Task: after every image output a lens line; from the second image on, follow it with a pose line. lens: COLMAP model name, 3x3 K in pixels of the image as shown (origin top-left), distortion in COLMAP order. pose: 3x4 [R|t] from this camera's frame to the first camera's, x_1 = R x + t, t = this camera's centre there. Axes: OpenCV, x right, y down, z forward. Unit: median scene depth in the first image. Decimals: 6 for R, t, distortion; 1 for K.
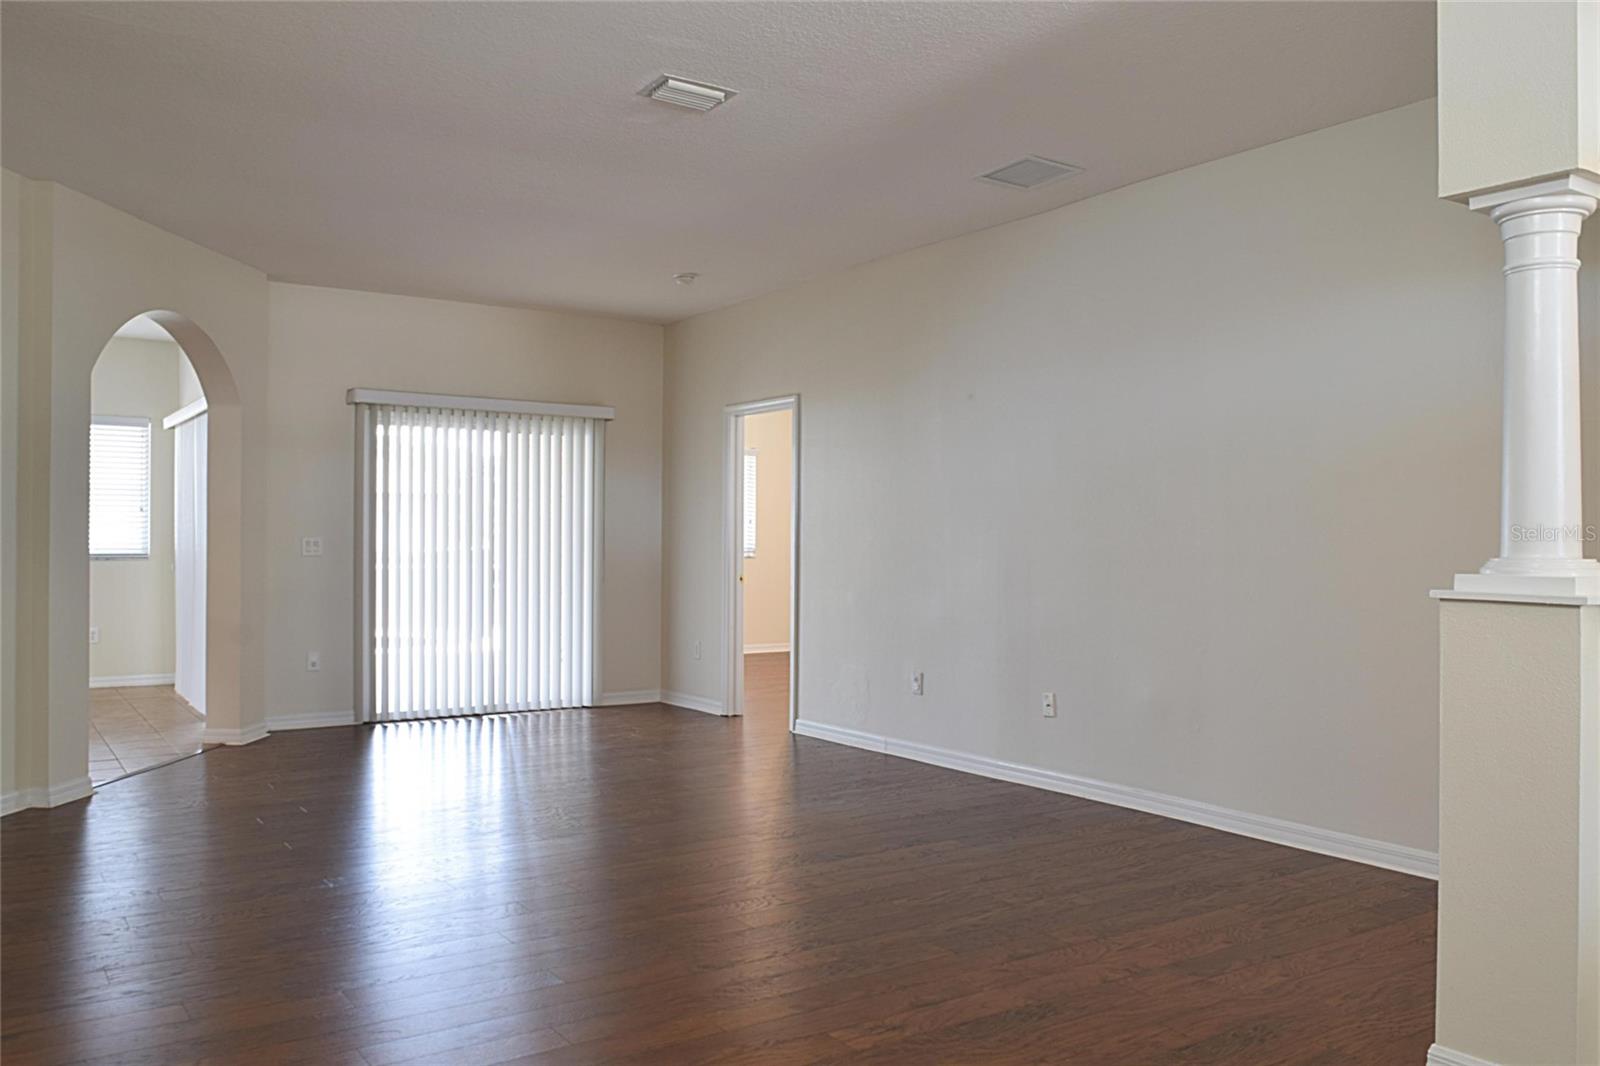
lens RADIAL K [[1252.1, 0, 792.9], [0, 1252.1, 538.4], [0, 0, 1]] dist [-0.015128, 0.007982]
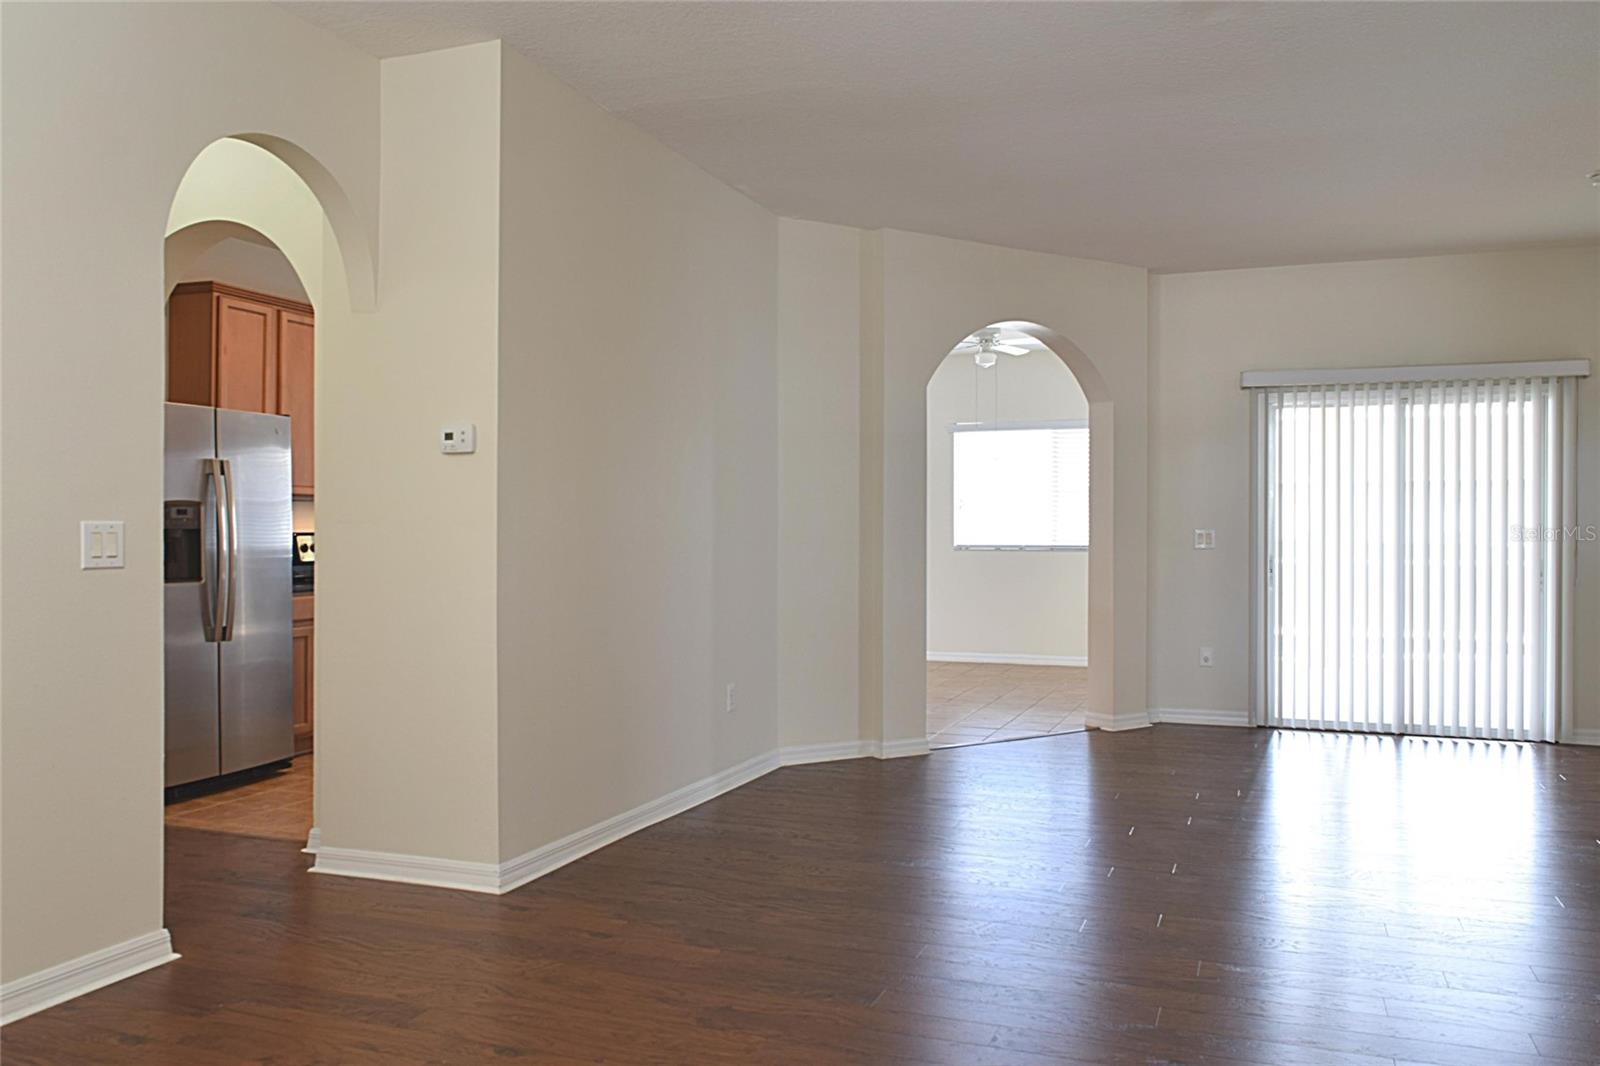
lens RADIAL K [[1252.1, 0, 795.8], [0, 1252.1, 529.2], [0, 0, 1]] dist [-0.015128, 0.007982]
pose [[0.576304, -0.003765, -0.817227, 0.225206], [0.002167, 0.999993, -0.003078, 0.001209], [0.817232, 0.000003, 0.576308, 0.171925]]
